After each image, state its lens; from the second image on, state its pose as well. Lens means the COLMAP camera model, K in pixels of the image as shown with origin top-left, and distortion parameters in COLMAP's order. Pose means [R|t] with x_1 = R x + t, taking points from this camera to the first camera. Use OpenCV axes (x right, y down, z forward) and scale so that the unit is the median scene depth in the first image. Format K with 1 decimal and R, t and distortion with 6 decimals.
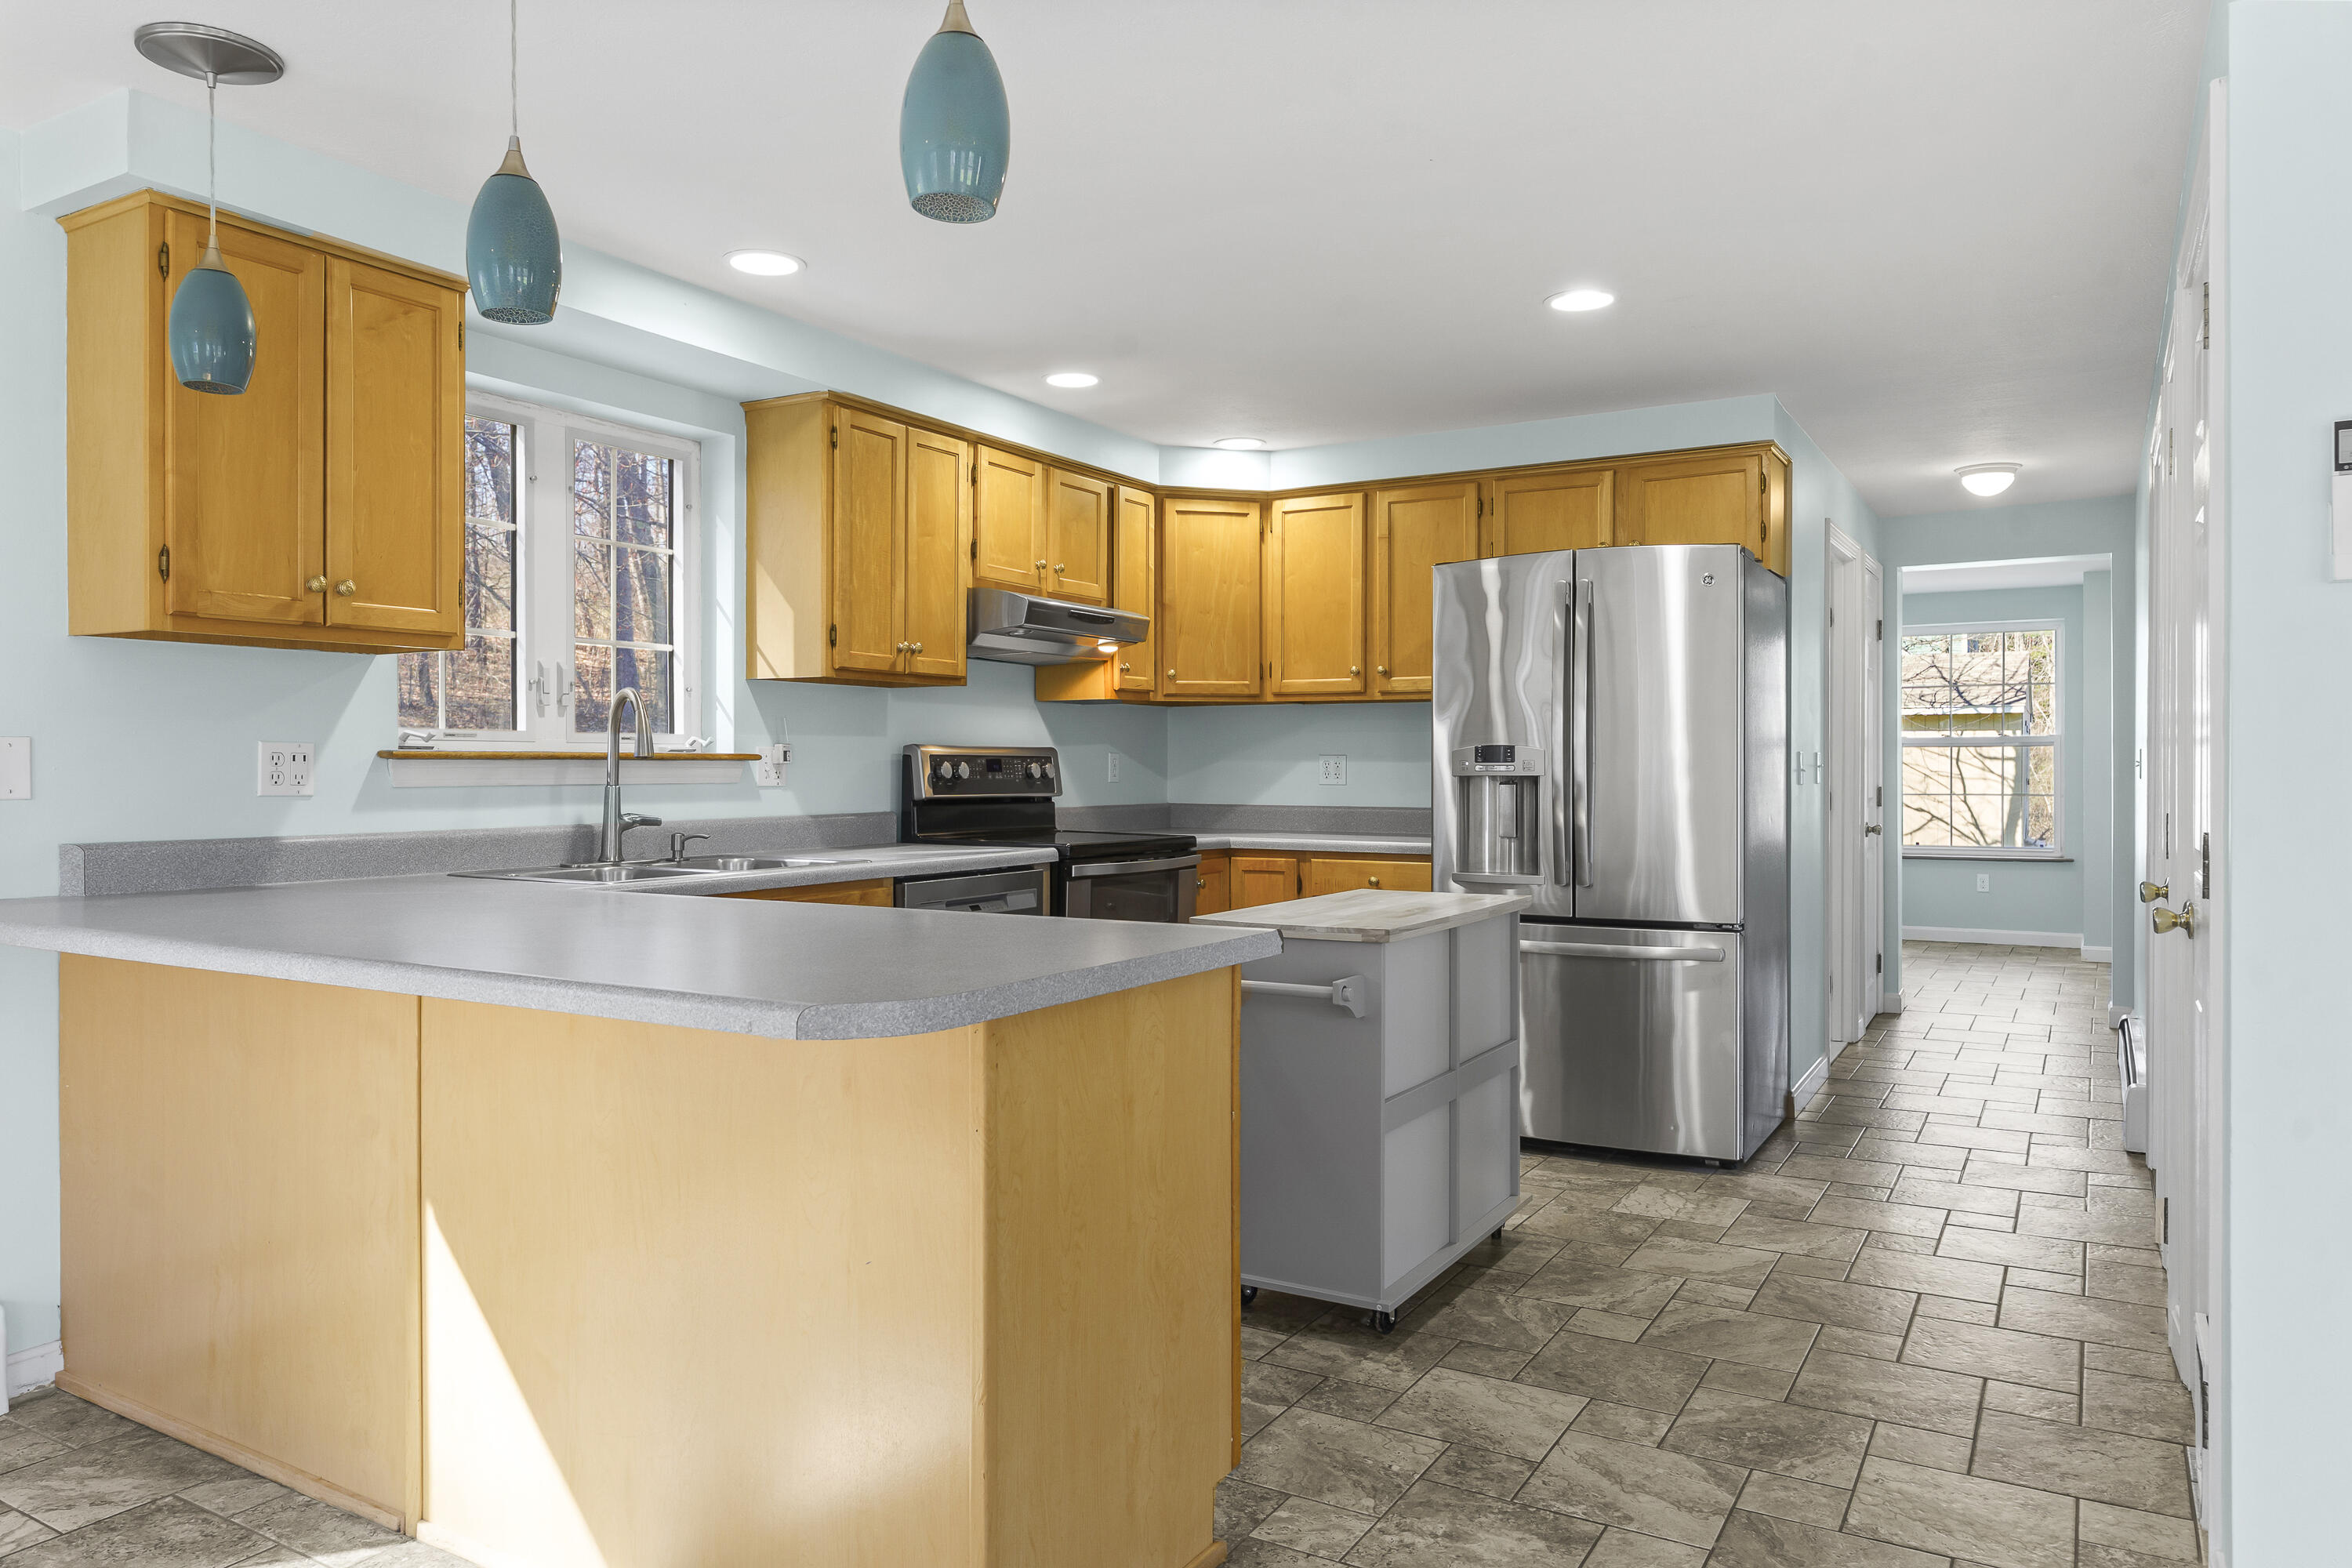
lens RADIAL K [[1547.8, 0, 1169.7], [0, 1547.8, 773.2], [0, 0, 1]] dist [0.000117, 0.000298]
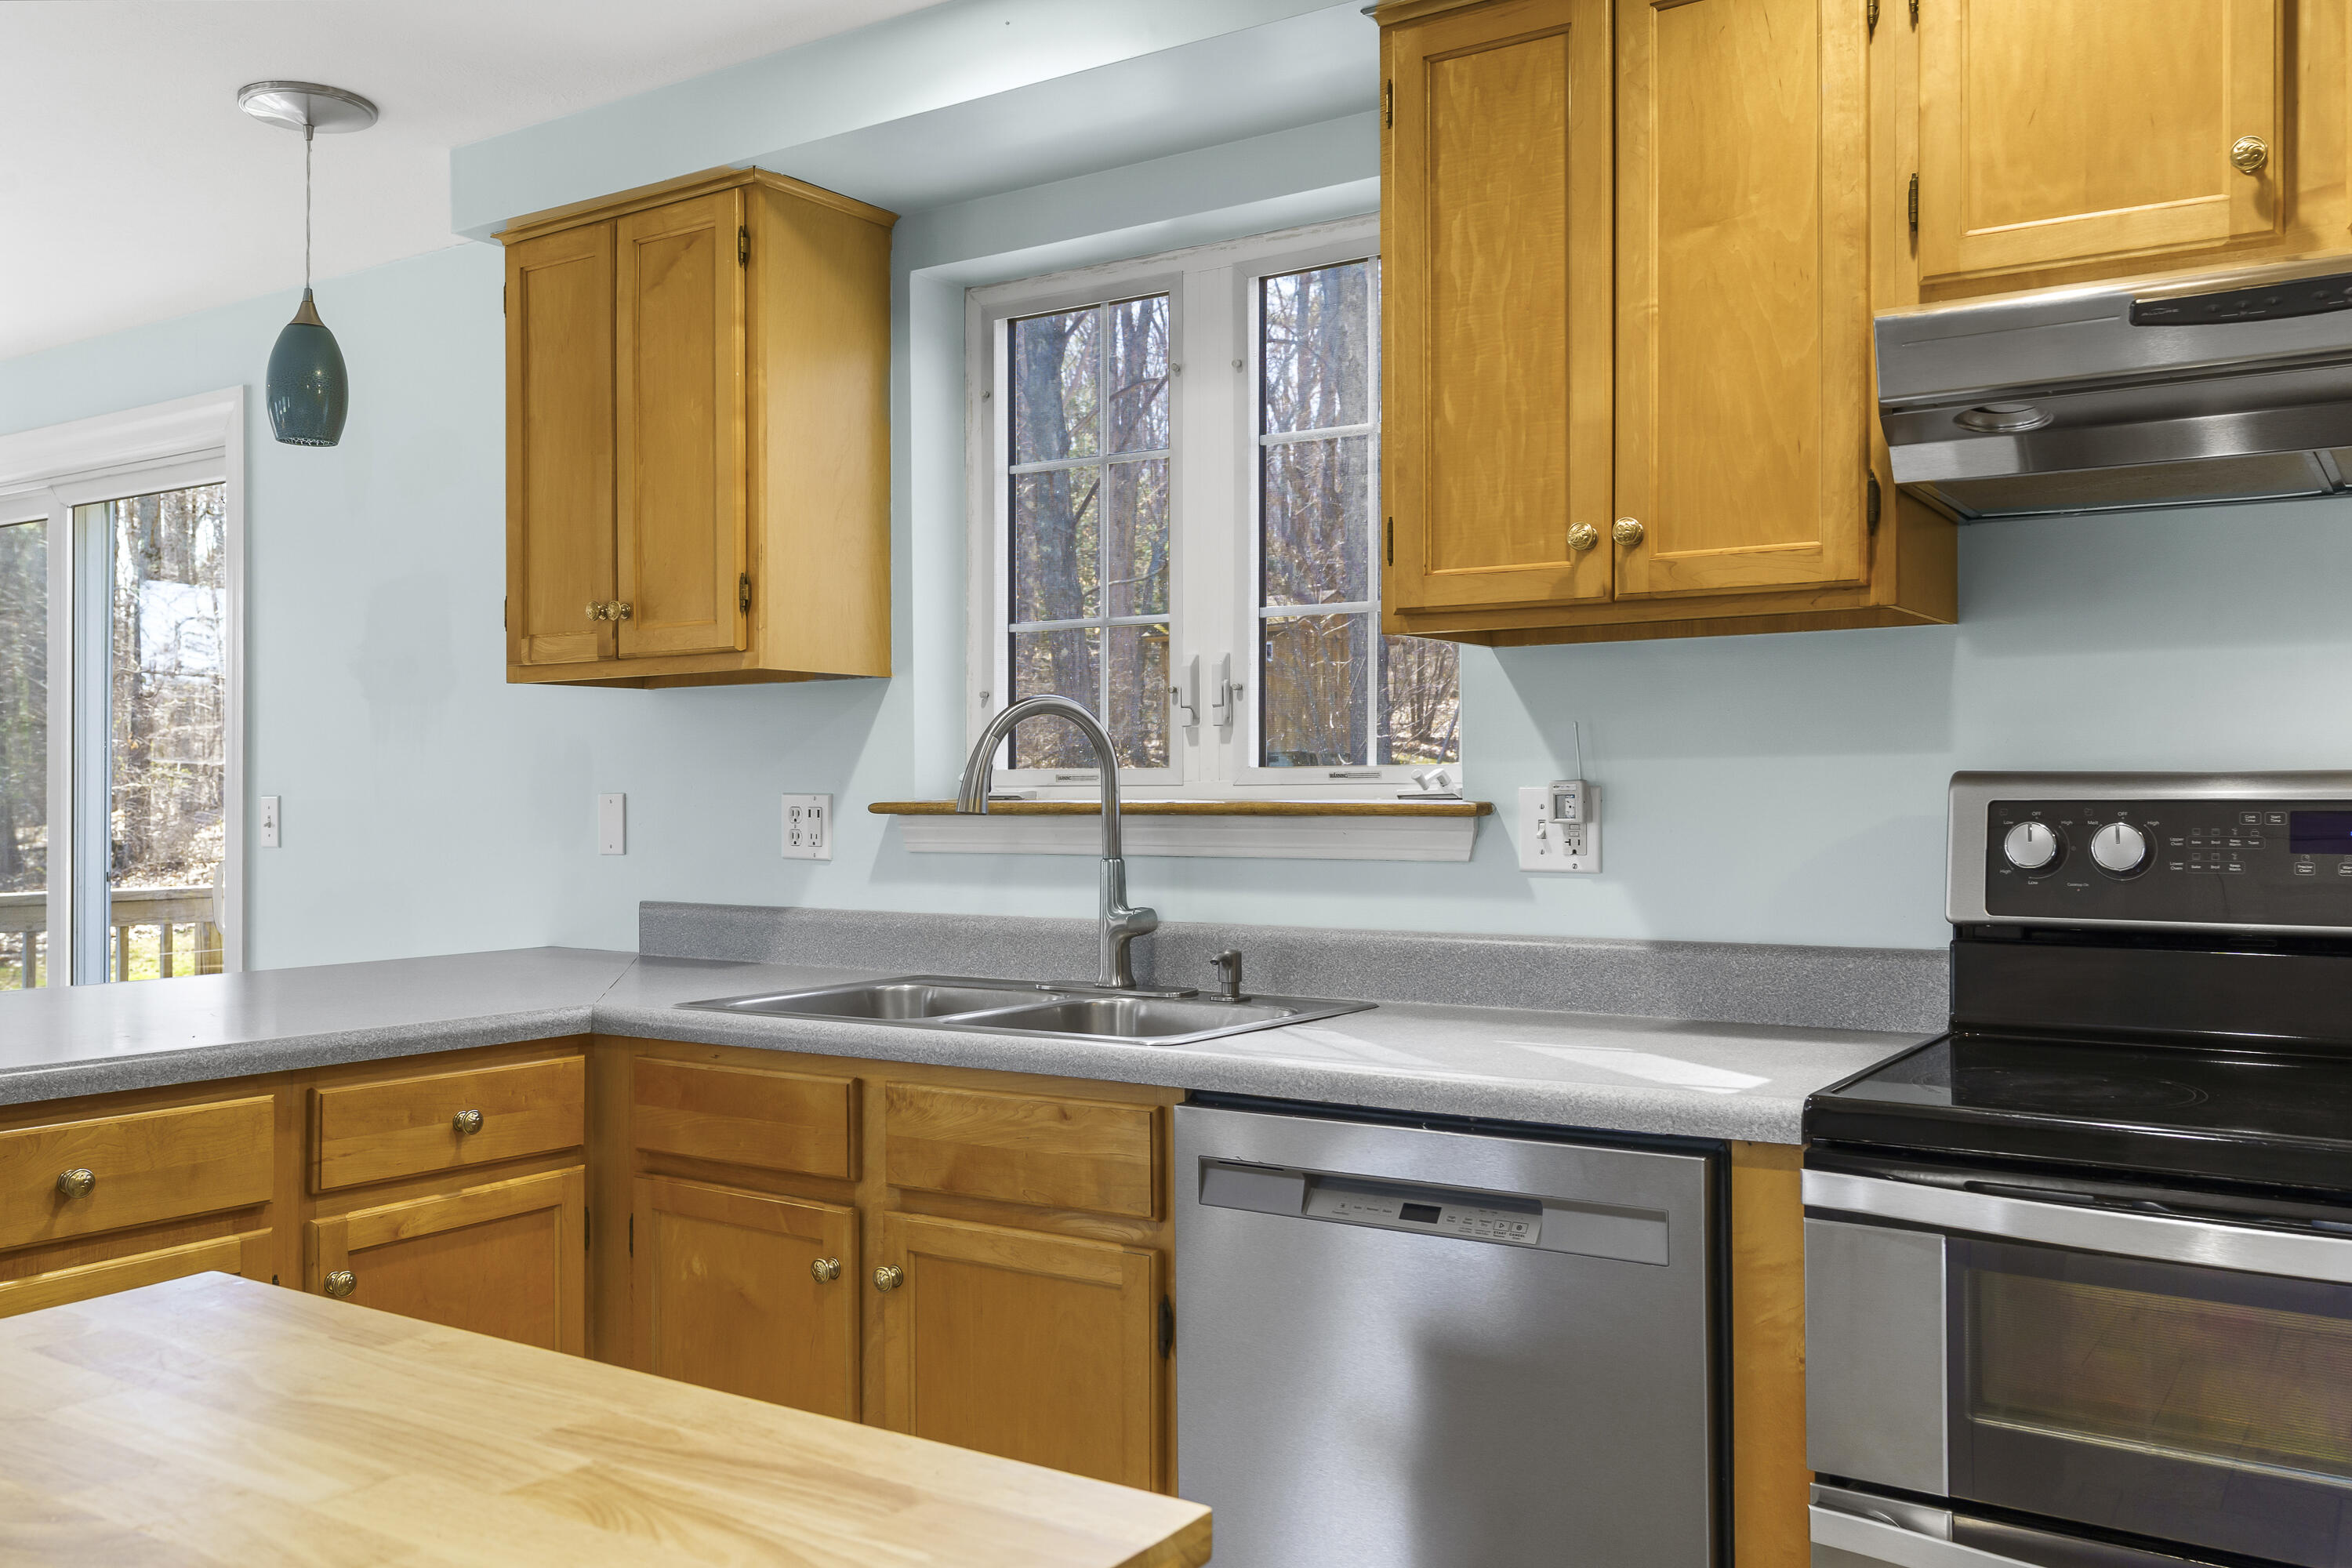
lens RADIAL K [[1967.4, 0, 1171.5], [0, 1967.4, 773.5], [0, 0, 1]] dist [0.006490, 0.000219]
pose [[-0.057694, -0.011572, -0.998267, 0.324088], [-0.000659, 0.999933, -0.011554, -0.013261], [0.998334, -0.000009, -0.057698, 0.873437]]
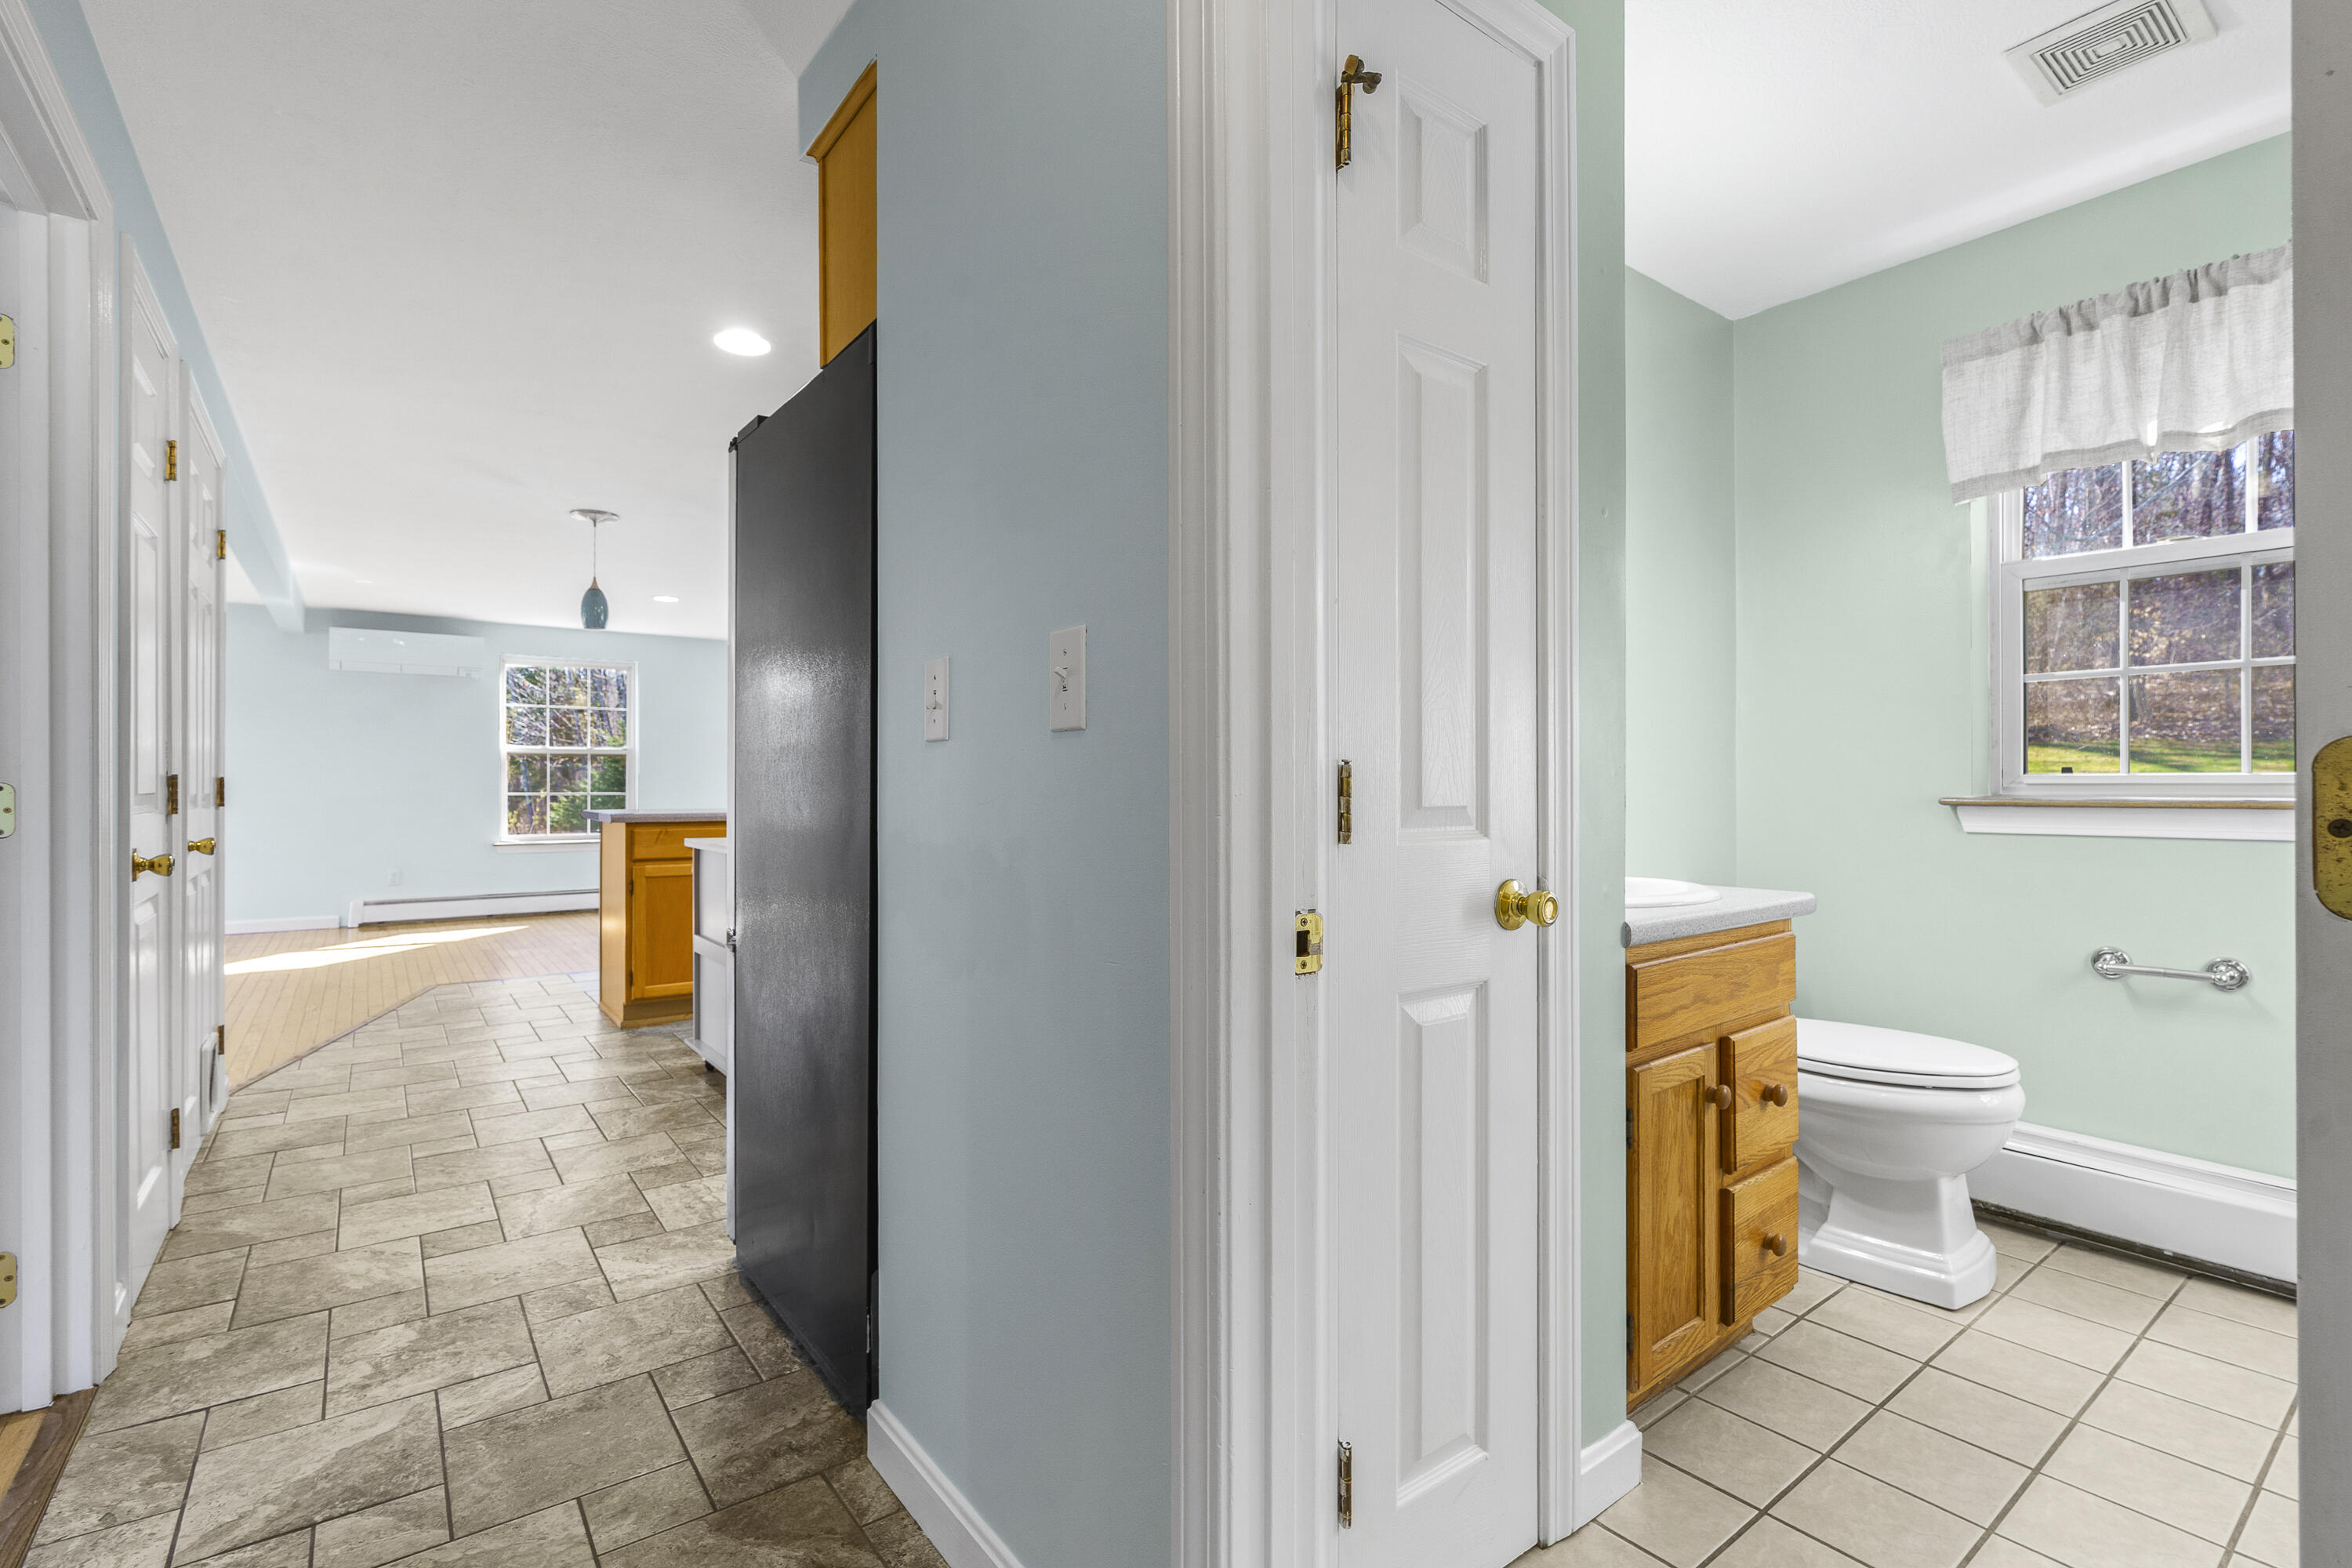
lens RADIAL K [[1075.9, 0, 1175.4], [0, 1075.9, 778.2], [0, 0, 1]] dist [-0.004649, 0.001572]
pose [[-0.378462, -0.001136, -0.925616, 0.731982], [0.001377, 0.999997, -0.001790, 0.019838], [0.925616, -0.001952, -0.378459, 1.322107]]
